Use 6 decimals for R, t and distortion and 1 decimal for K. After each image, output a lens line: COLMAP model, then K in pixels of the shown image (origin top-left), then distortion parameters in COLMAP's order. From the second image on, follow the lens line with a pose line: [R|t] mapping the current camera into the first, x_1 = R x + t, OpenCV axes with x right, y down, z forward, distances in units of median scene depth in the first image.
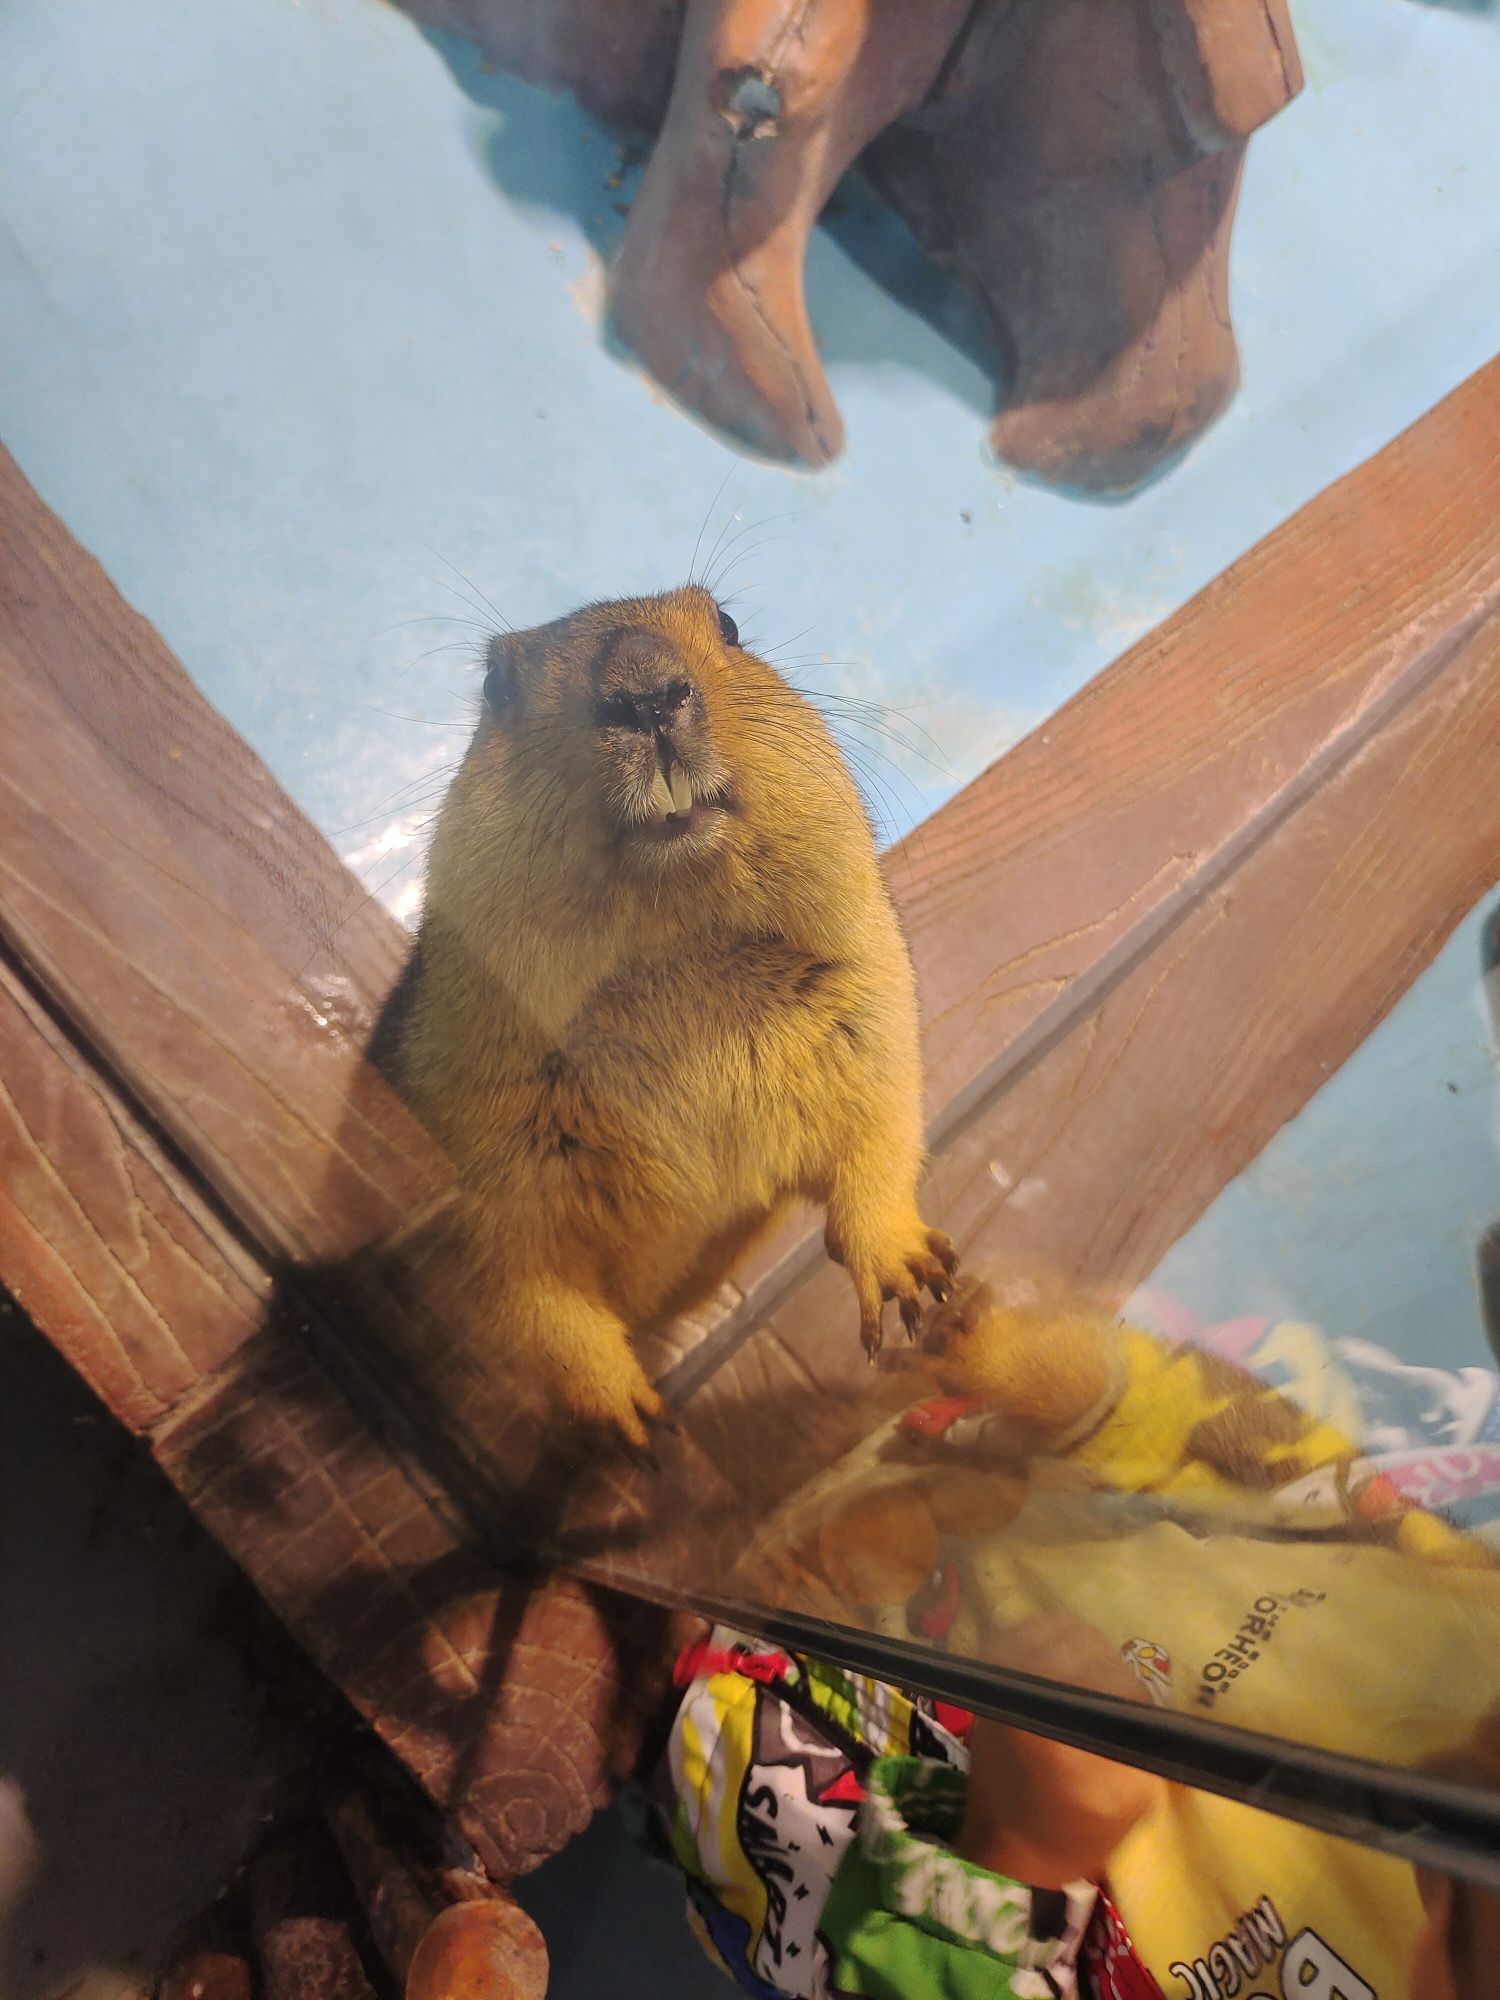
lens RADIAL K [[1451.7, 0, 748.5], [0, 1451.7, 1000.7], [0, 0, 1]] dist [-0.005306, -0.006421]
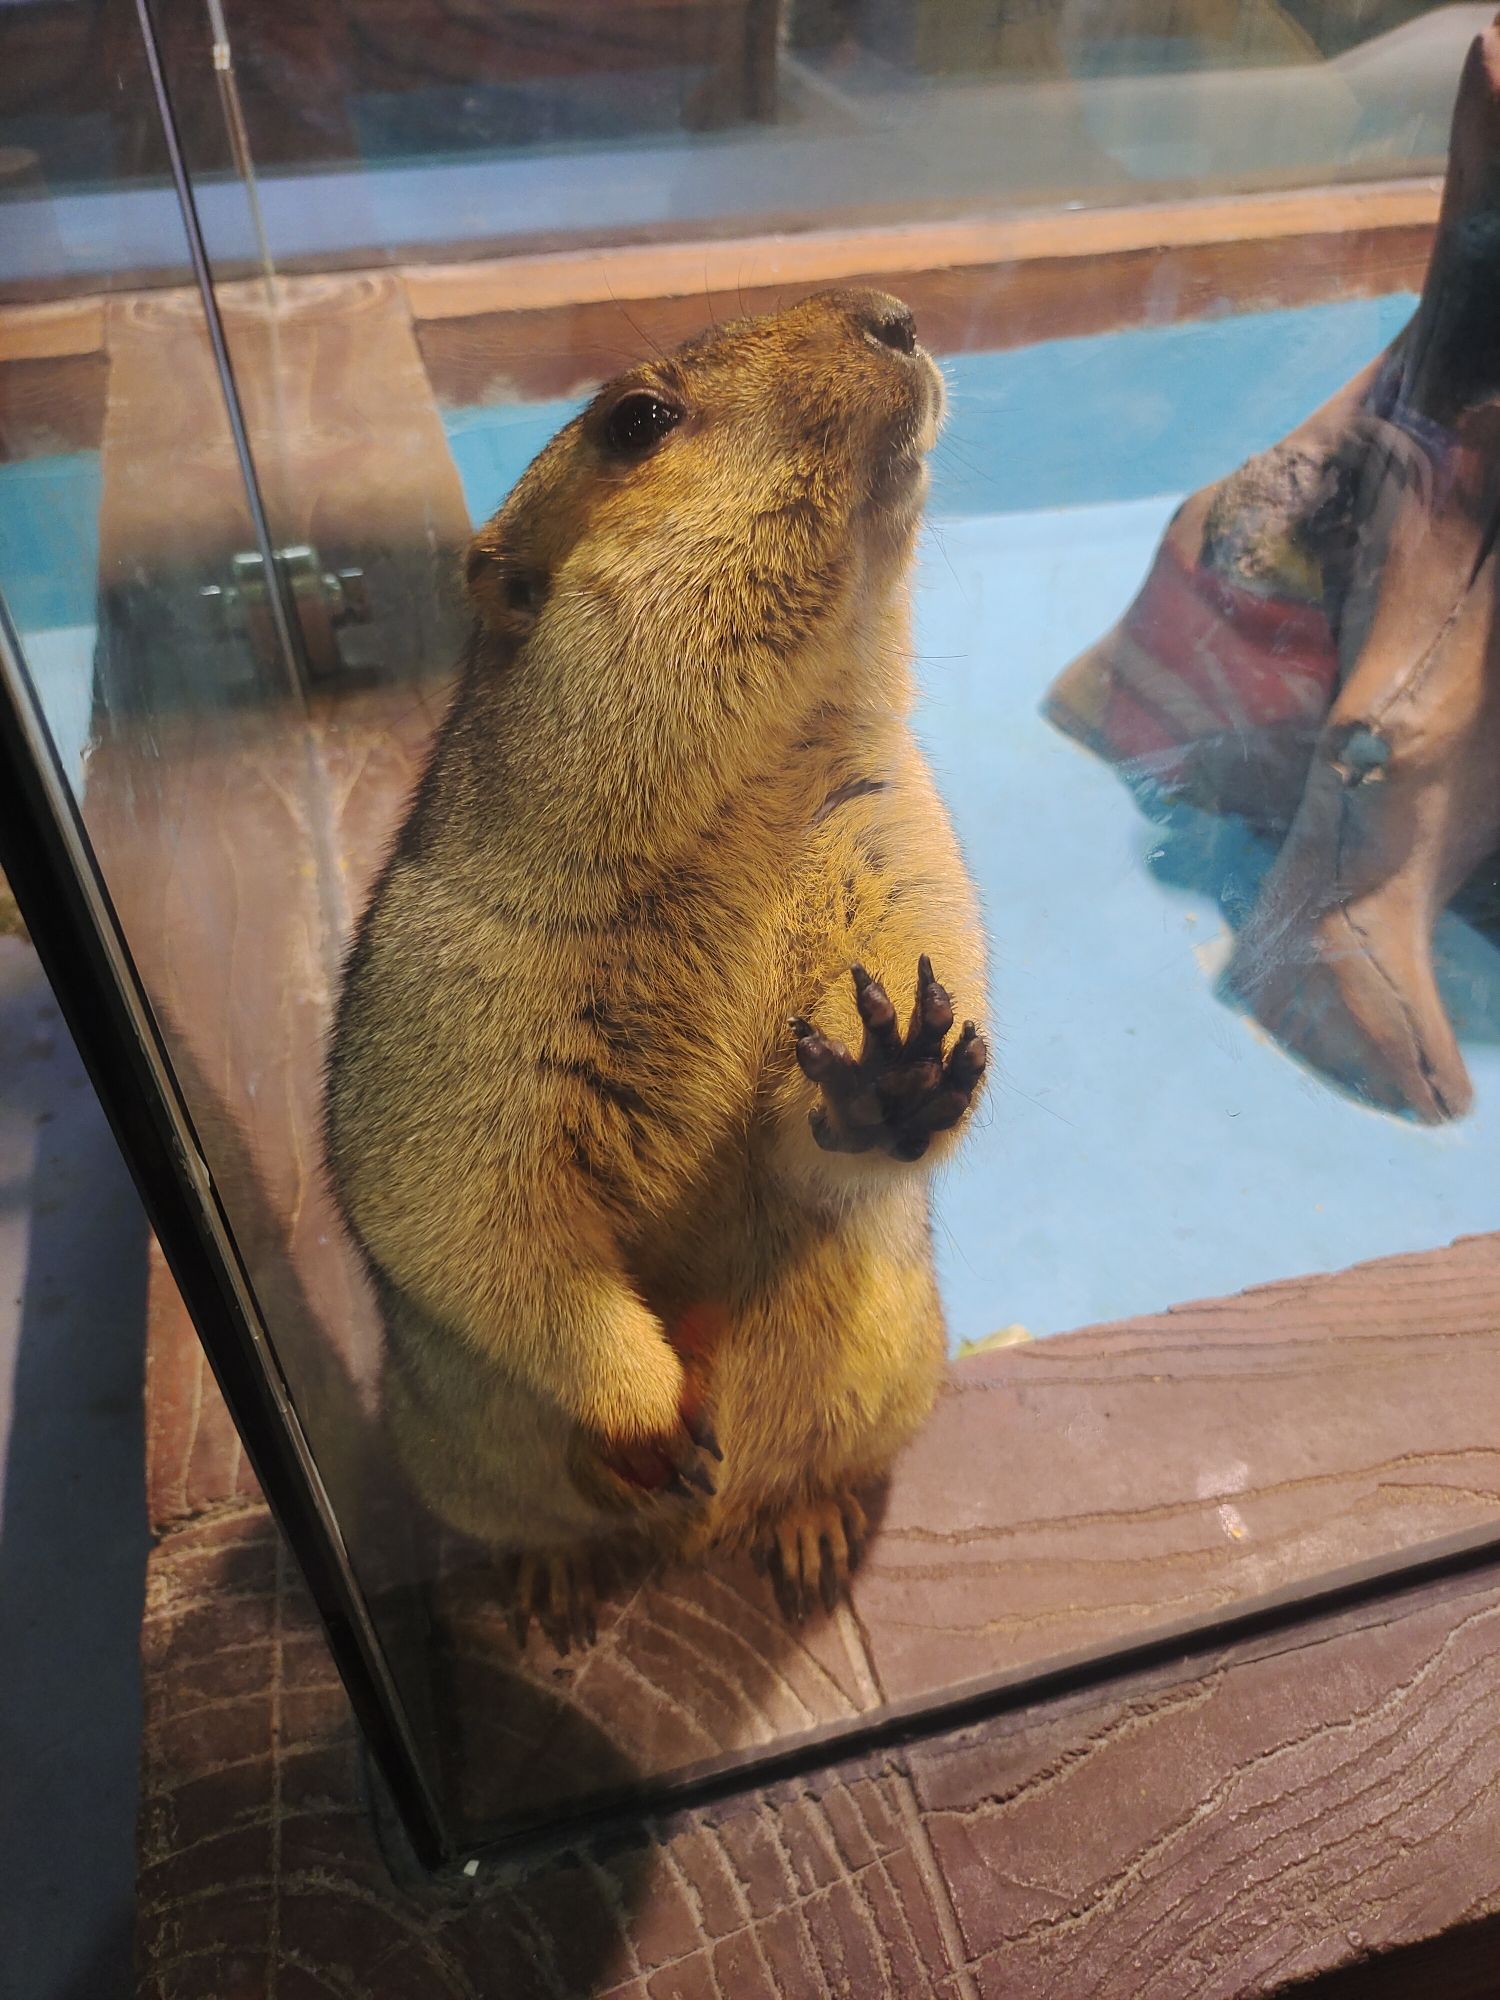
lens RADIAL K [[1451.7, 0, 751.0], [0, 1451.7, 1000.2], [0, 0, 1]] dist [-0.005306, -0.006421]
pose [[0.858101, 0.067687, -0.509000, 0.165200], [-0.341241, 0.815882, -0.466787, 0.165940], [0.383689, 0.574242, 0.723207, 0.161680]]
